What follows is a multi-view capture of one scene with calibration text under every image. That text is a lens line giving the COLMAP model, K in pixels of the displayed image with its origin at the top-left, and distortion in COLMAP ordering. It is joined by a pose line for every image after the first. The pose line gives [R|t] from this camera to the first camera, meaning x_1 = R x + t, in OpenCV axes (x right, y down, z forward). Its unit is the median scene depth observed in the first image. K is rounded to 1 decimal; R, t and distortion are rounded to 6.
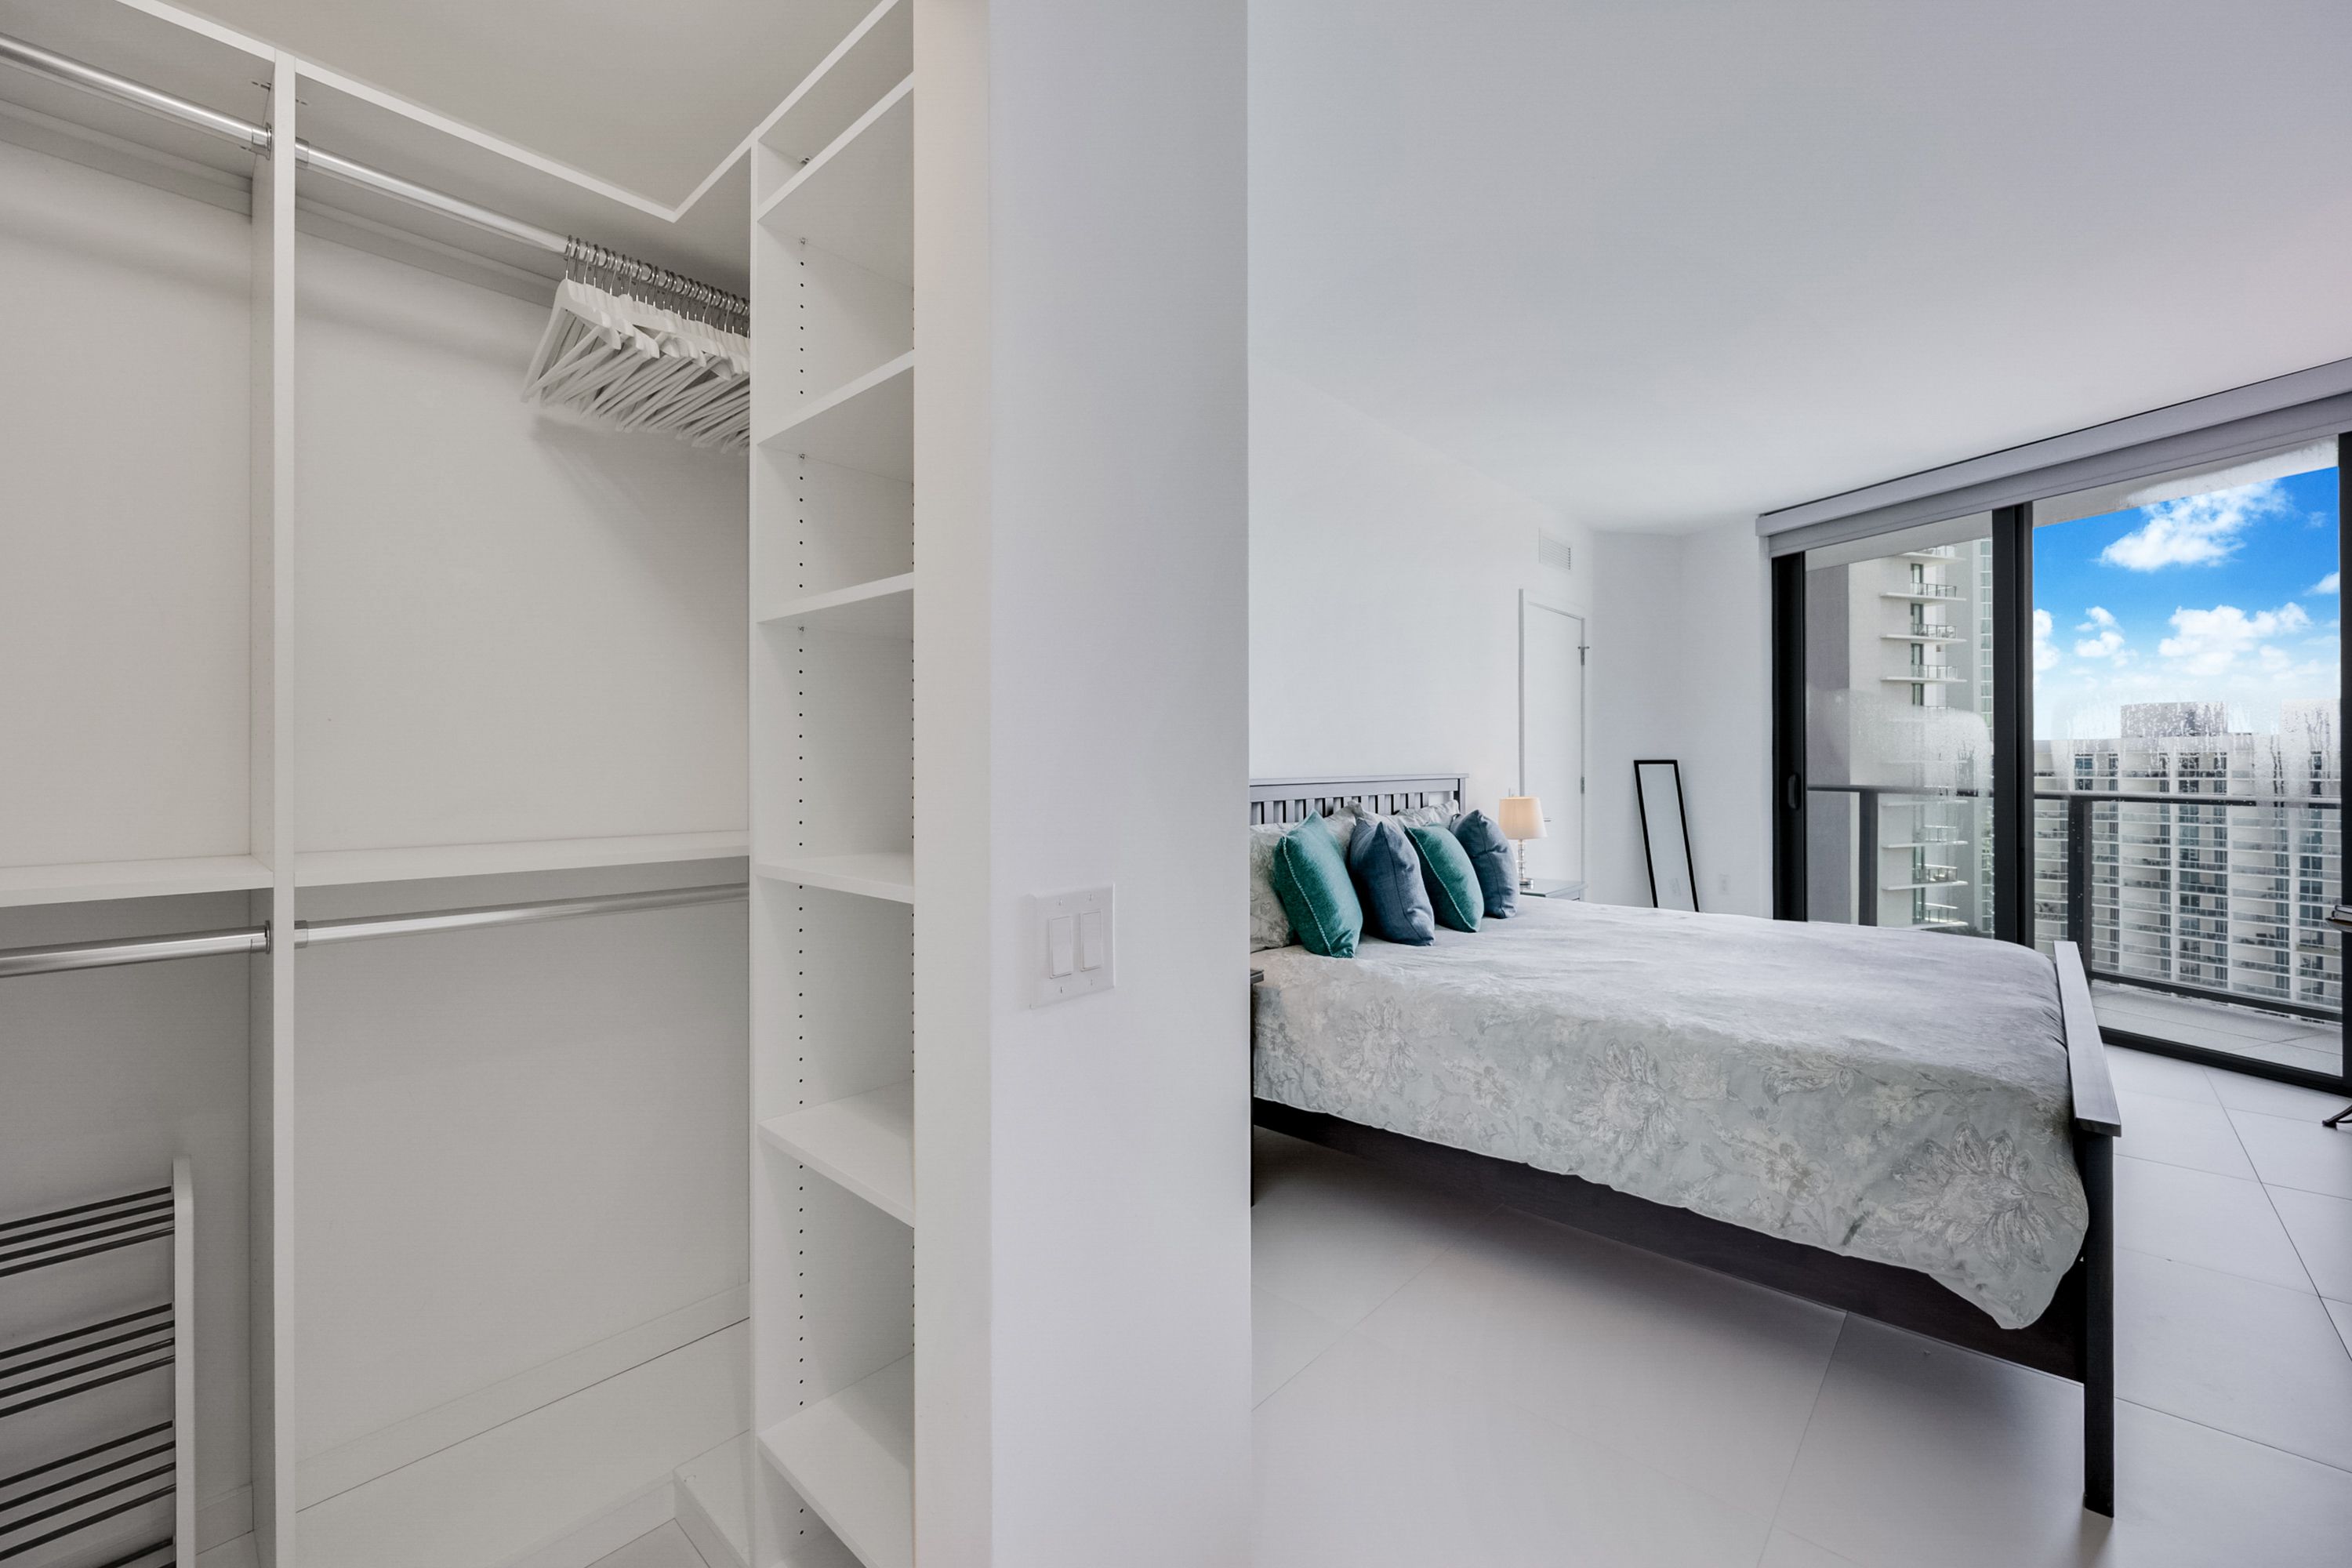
lens RADIAL K [[955.9, 0, 1176.0], [0, 955.9, 784.0], [0, 0, 1]] dist [-0.005602, 0.000101]
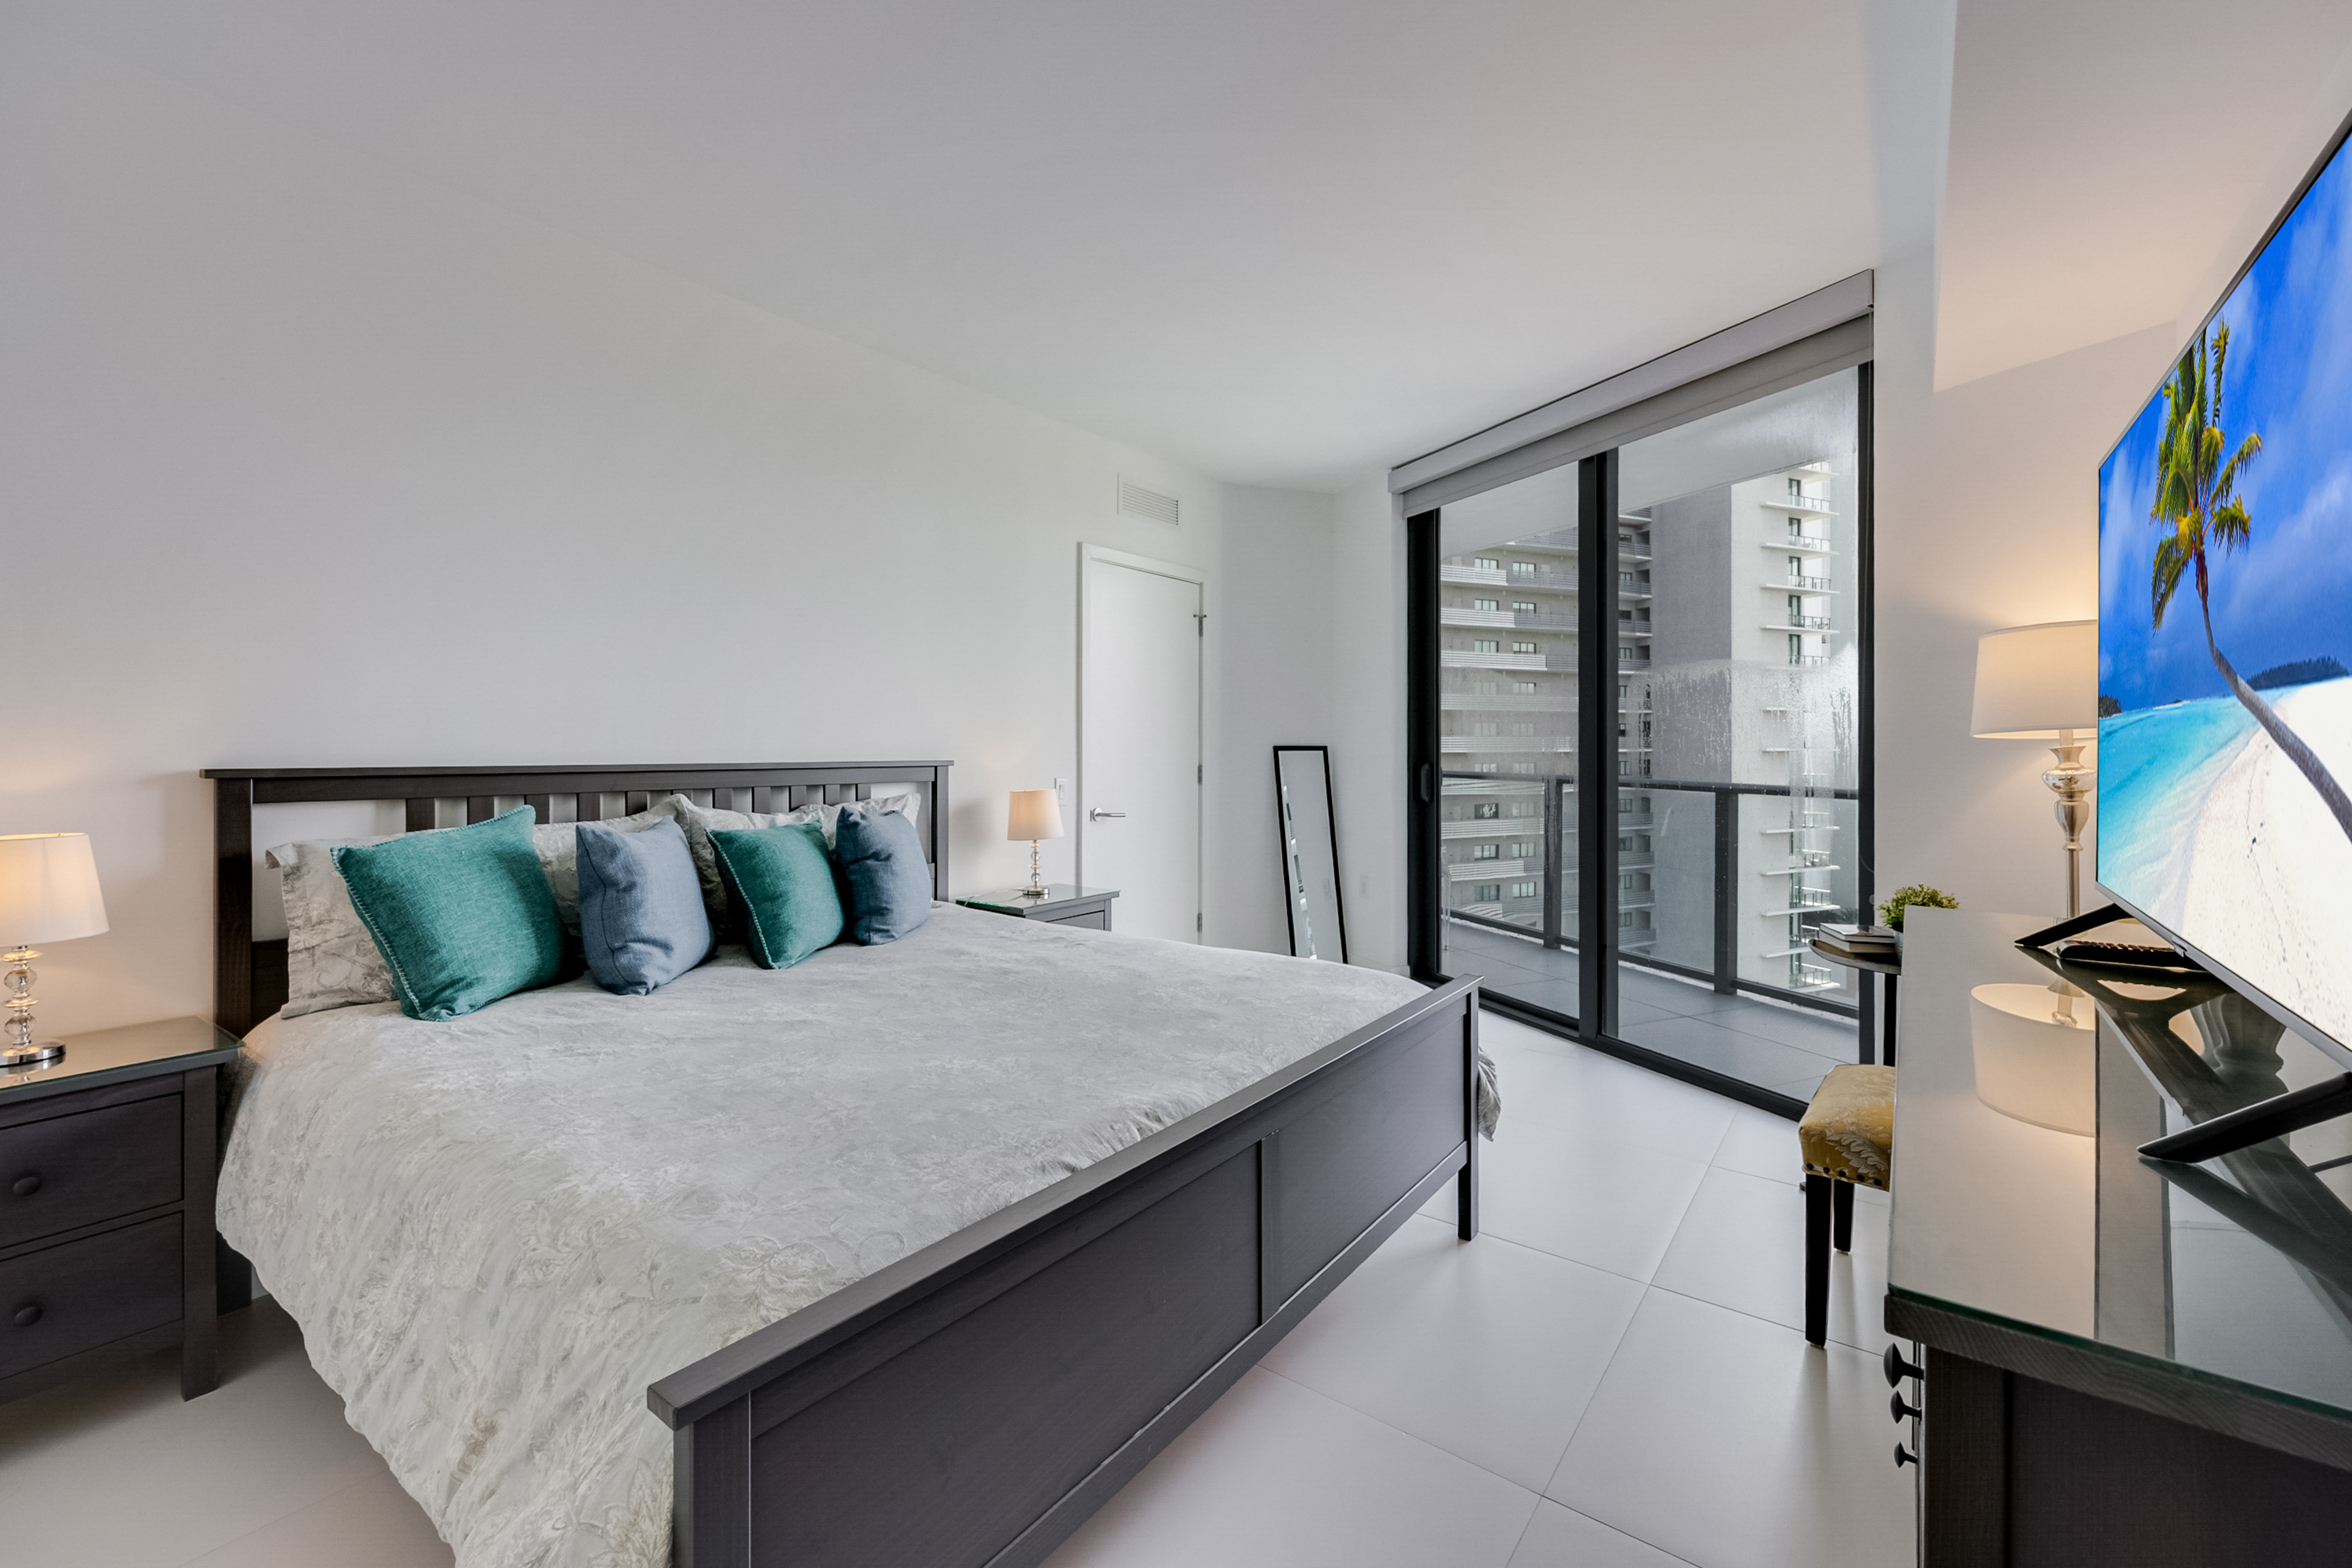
lens RADIAL K [[977.4, 0, 1176.0], [0, 977.4, 784.0], [0, 0, 1]] dist [0.005271, 0.000359]
pose [[0.996032, 0.002000, 0.088979, 0.344930], [-0.003341, 0.999883, 0.014920, -0.002953], [-0.088939, -0.015158, 0.995922, 0.117641]]
